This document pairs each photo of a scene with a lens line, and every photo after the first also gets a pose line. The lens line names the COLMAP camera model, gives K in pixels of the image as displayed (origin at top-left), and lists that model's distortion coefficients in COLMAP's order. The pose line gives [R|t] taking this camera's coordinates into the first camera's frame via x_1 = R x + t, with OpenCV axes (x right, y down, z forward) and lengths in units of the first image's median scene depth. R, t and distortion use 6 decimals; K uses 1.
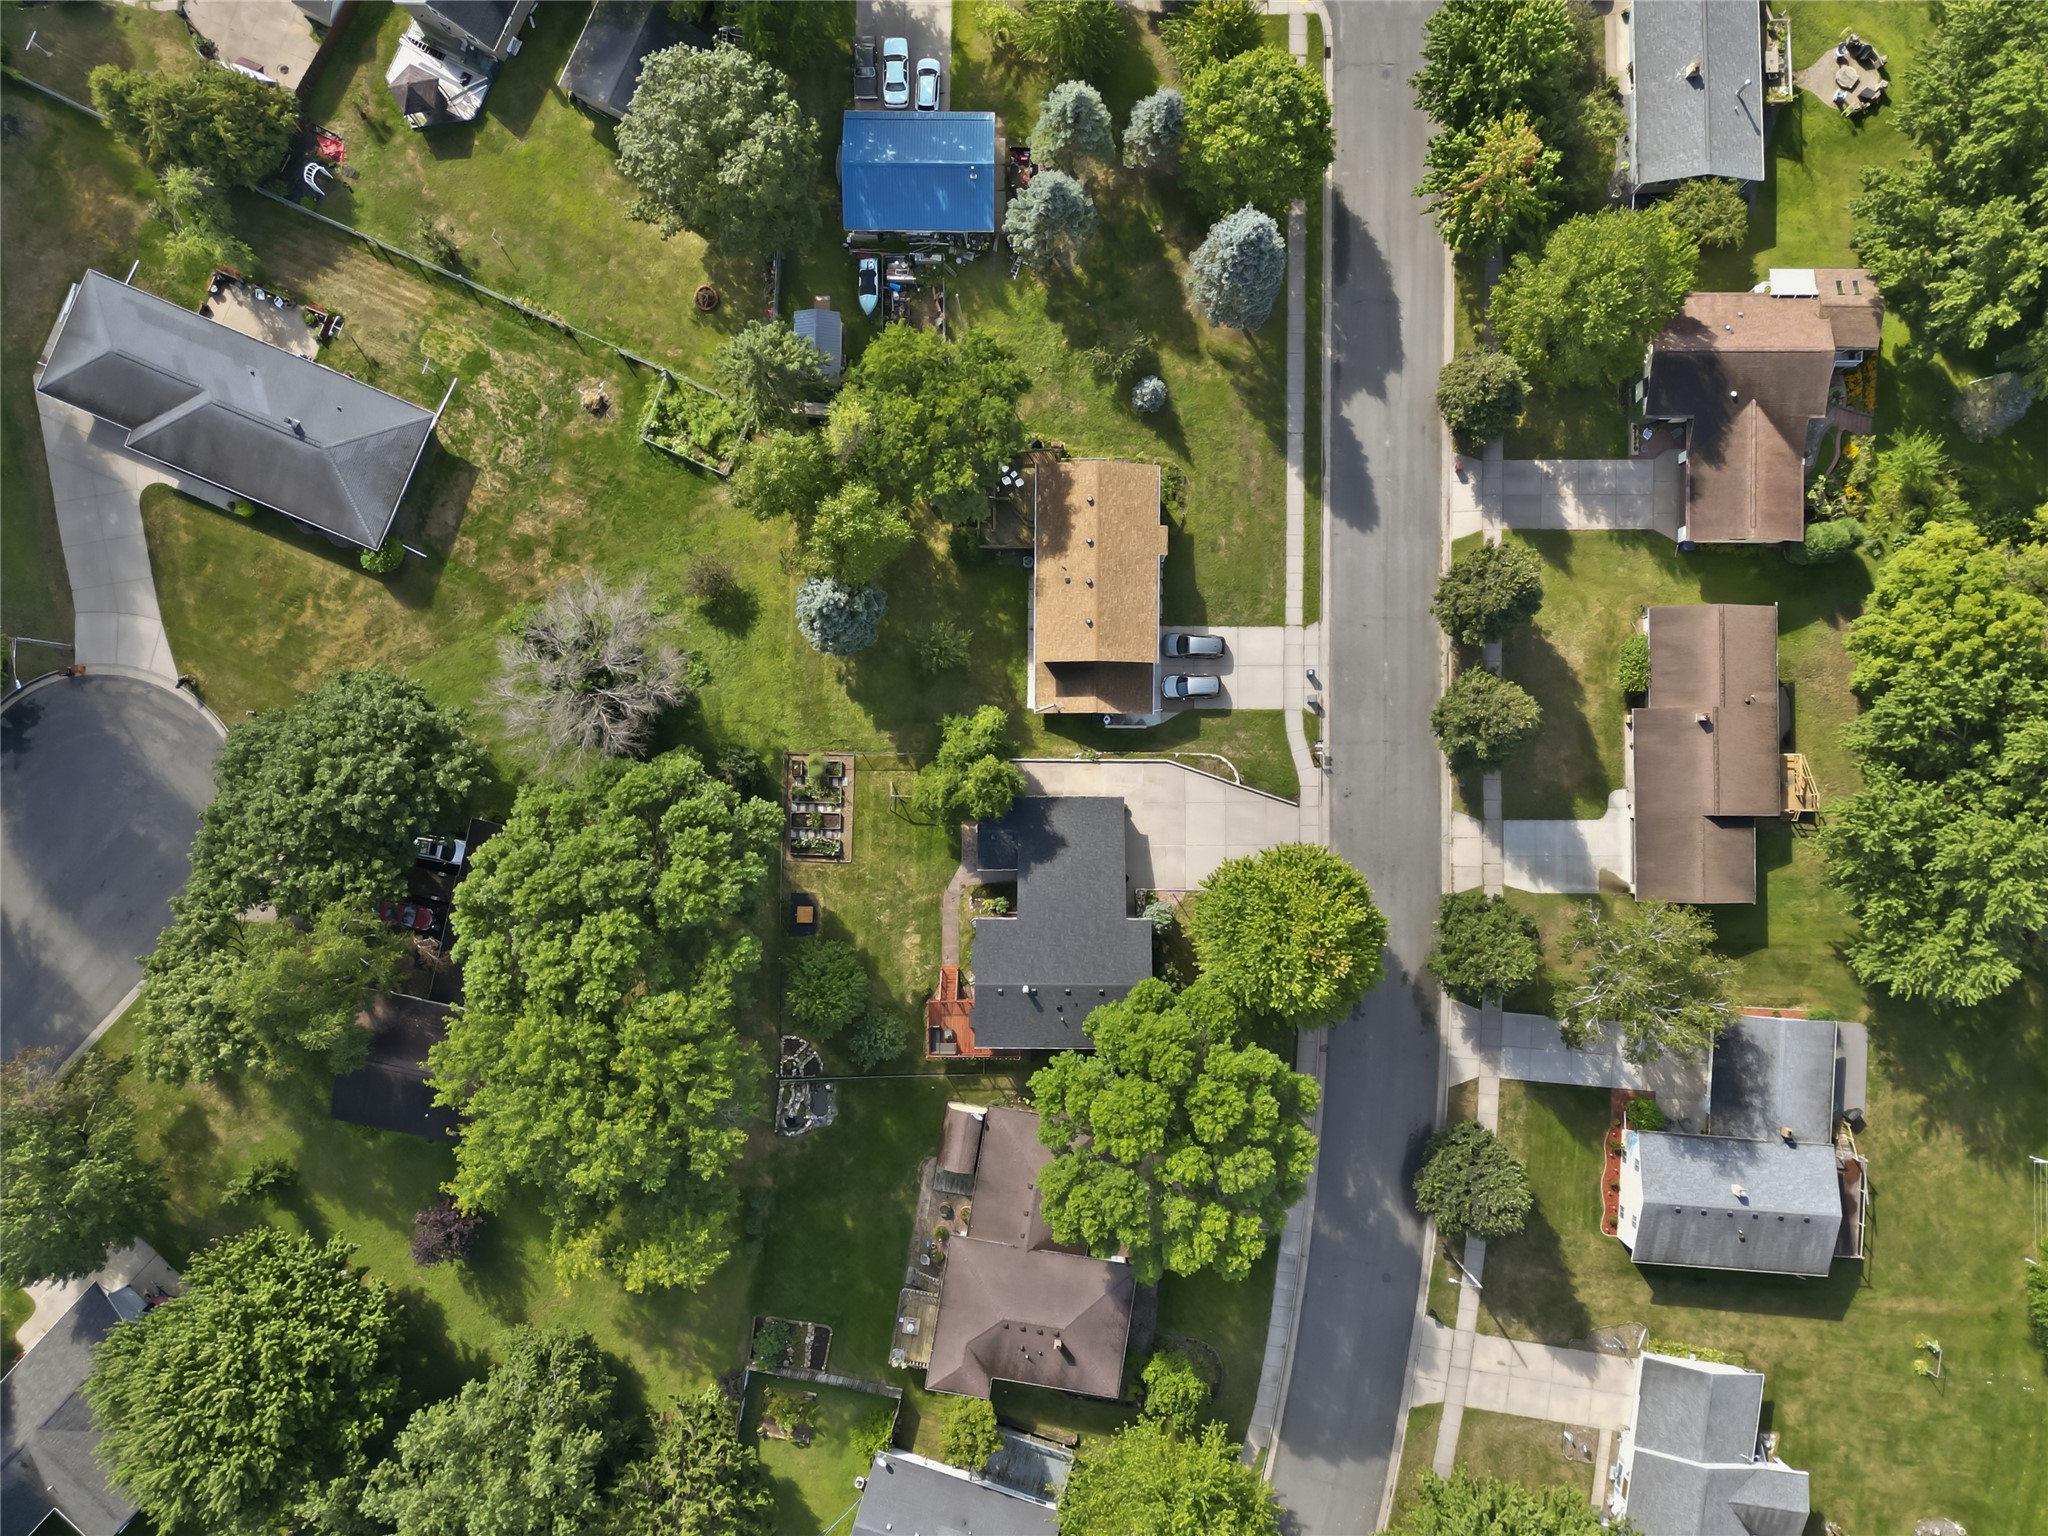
lens RADIAL K [[1489.7, 0, 1054.5], [0, 1489.7, 751.2], [0, 0, 1]] dist [0.062409, -0.008647]
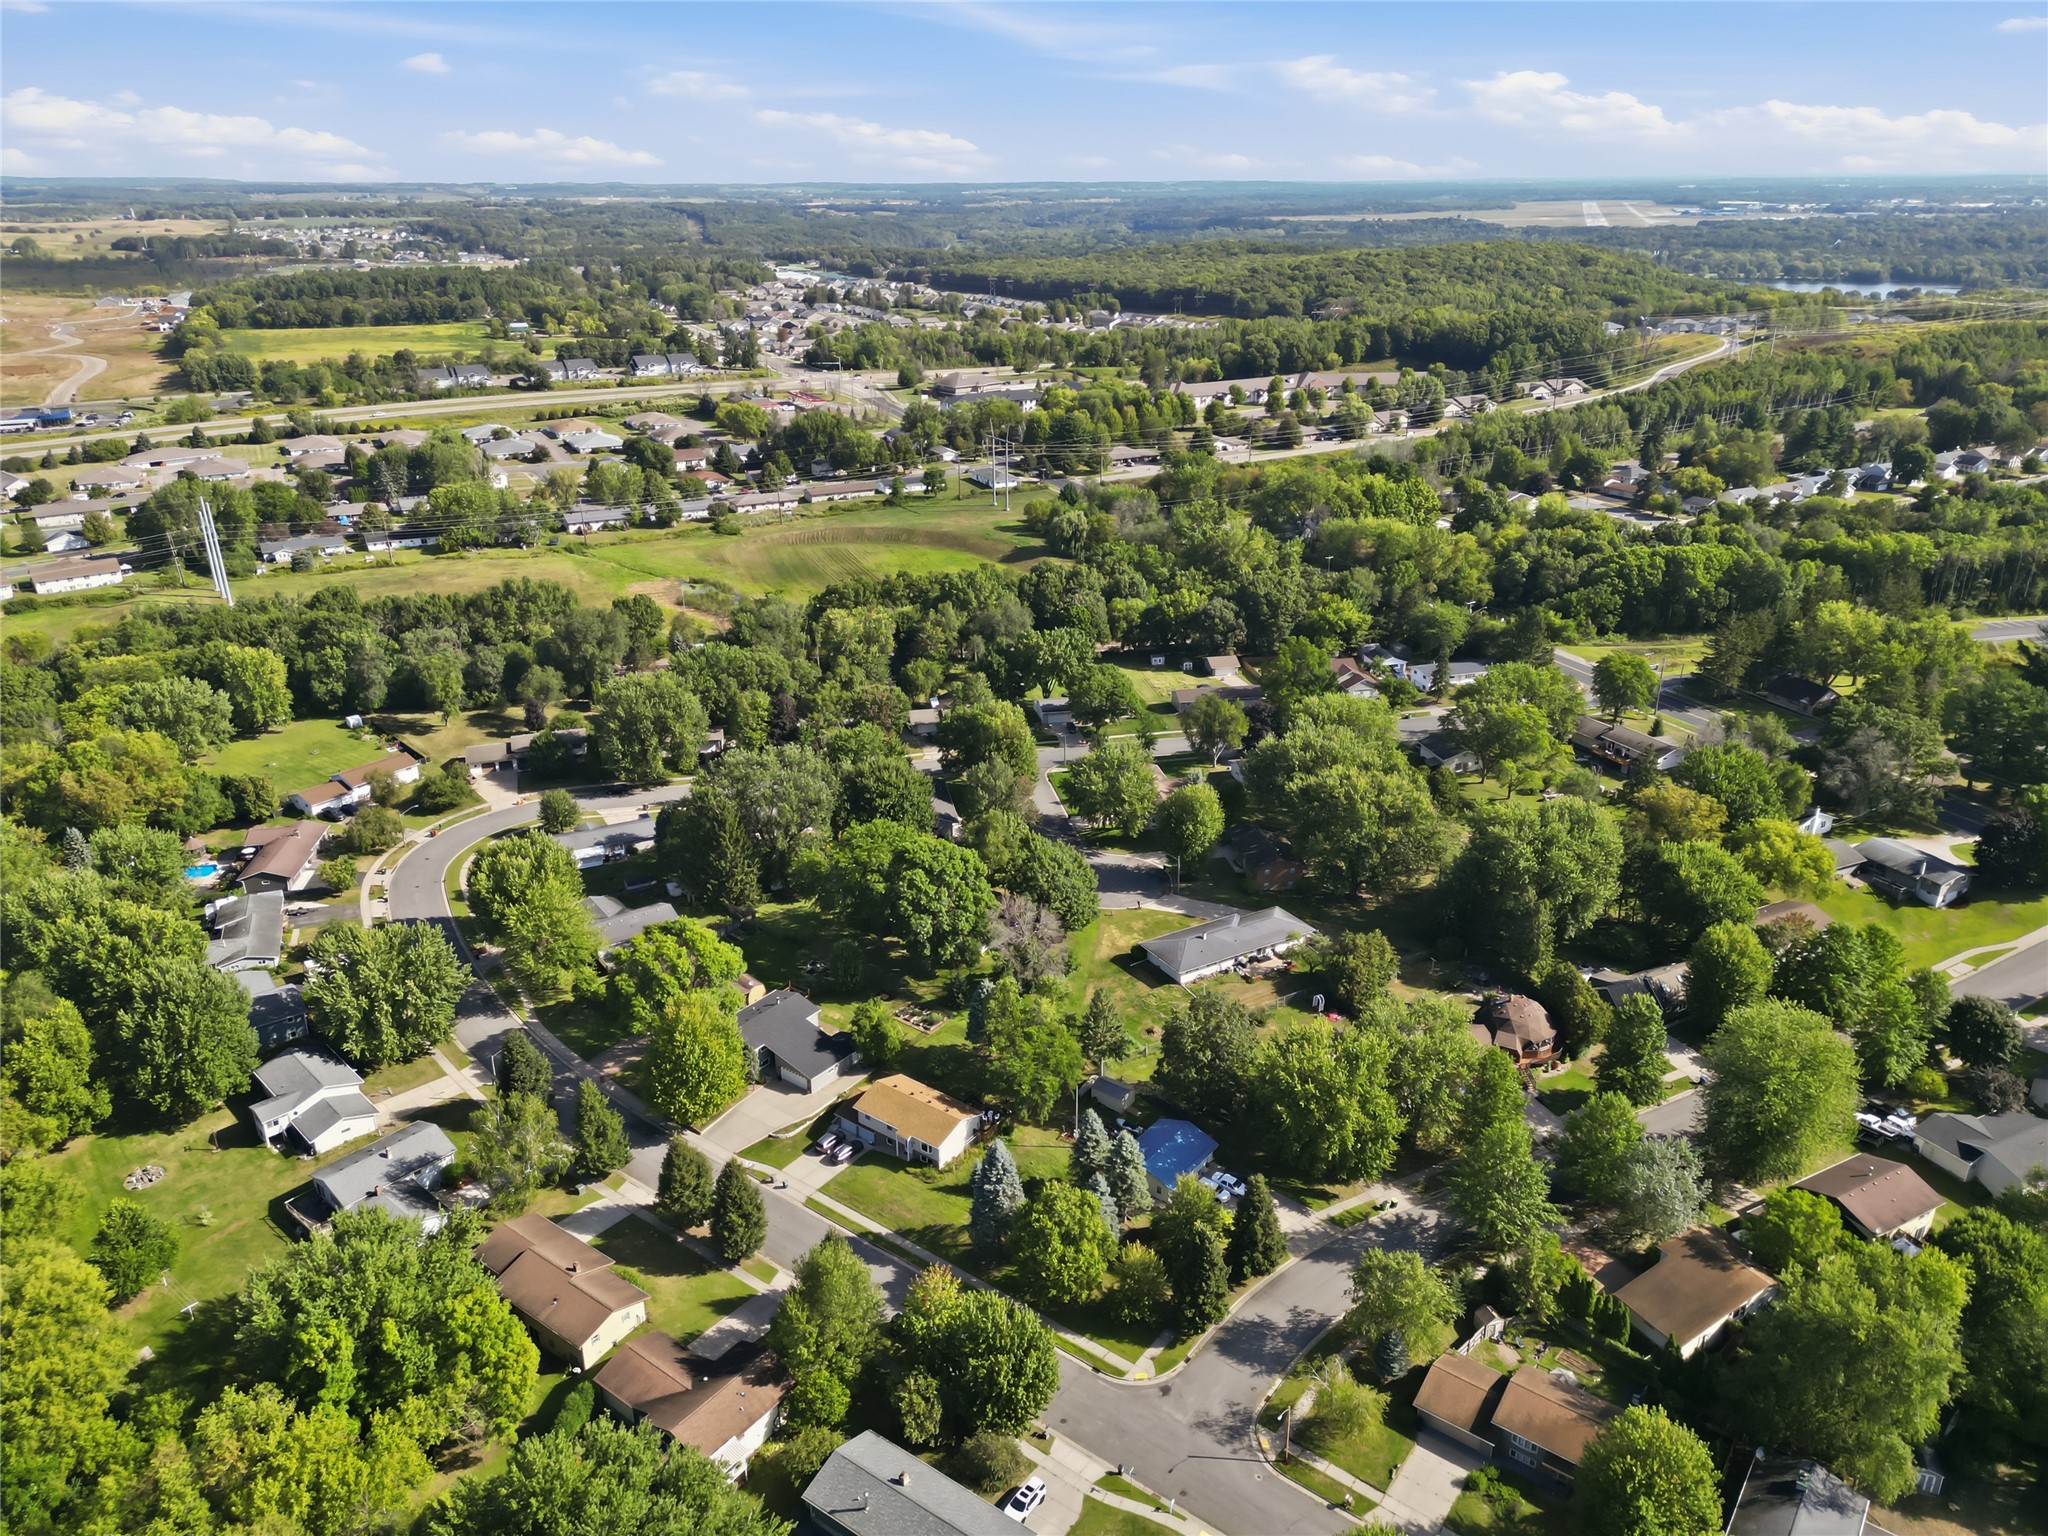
lens RADIAL K [[1415.4, 0, 1026.6], [0, 1415.4, 767.8], [0, 0, 1]] dist [0.062611, -0.059250]
pose [[-0.603178, 0.287775, -0.743883, 1.050684], [-0.797303, -0.191834, 0.572282, -1.077066], [0.021986, 0.938289, 0.345154, 0.056454]]
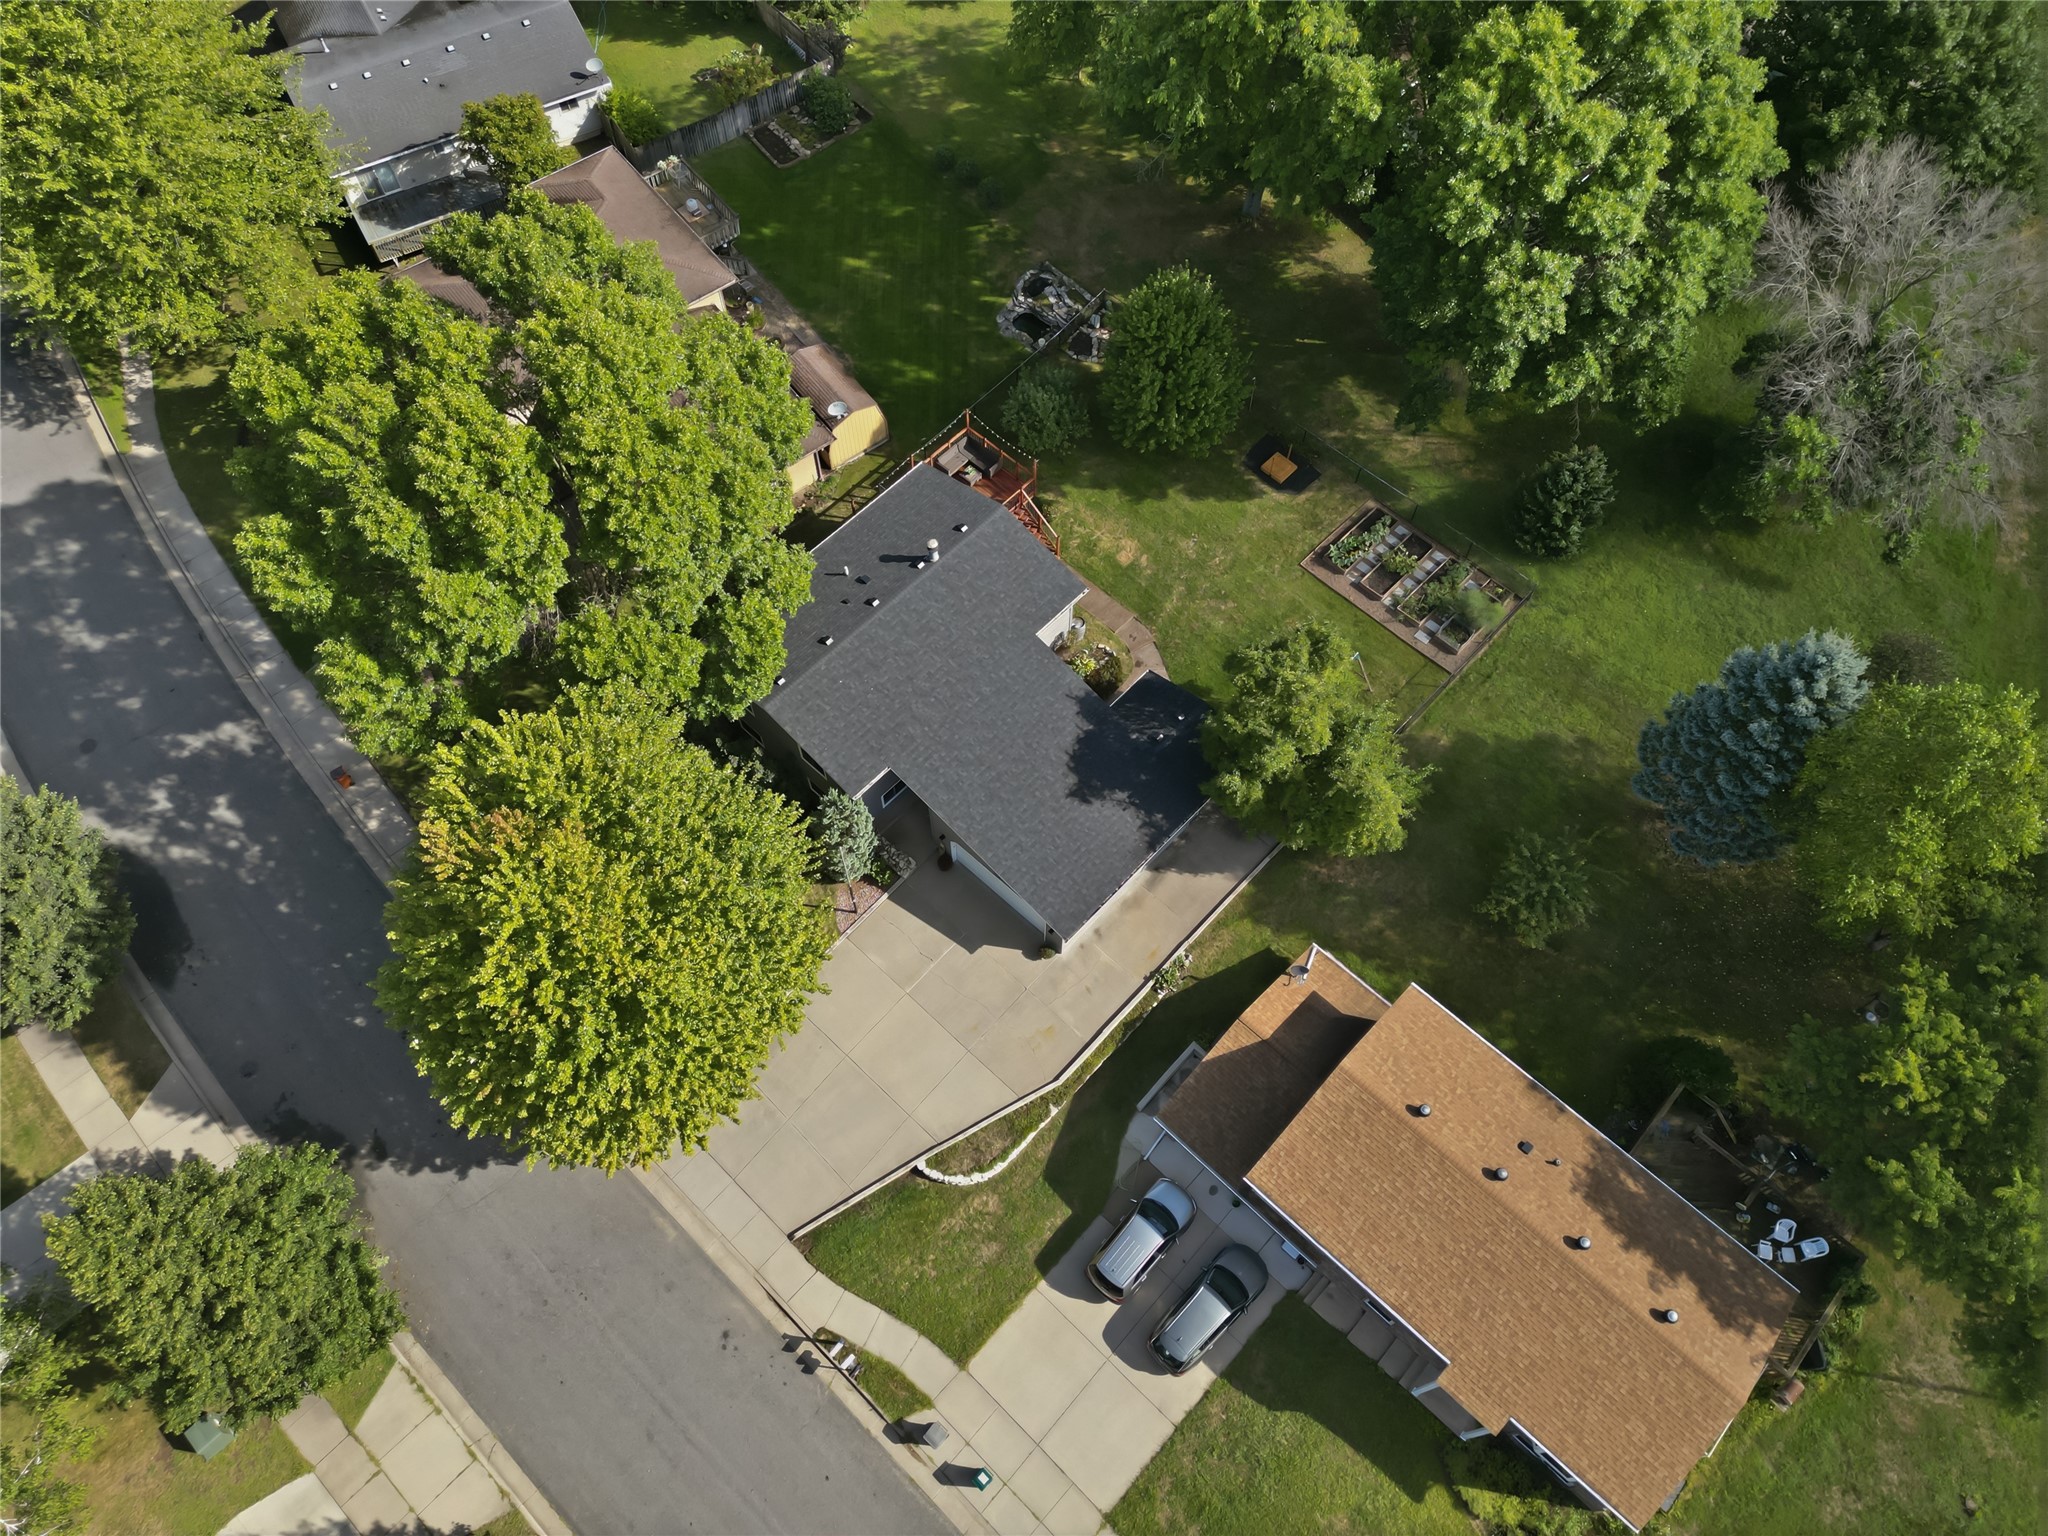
lens RADIAL K [[1415.4, 0, 1022.4], [0, 1415.4, 774.4], [0, 0, 1]] dist [0.062611, -0.059250]
pose [[-0.682795, 0.643329, -0.346293, 0.179327], [-0.730447, -0.591081, 0.342156, -0.083206], [0.015431, 0.486571, 0.873505, 0.563311]]
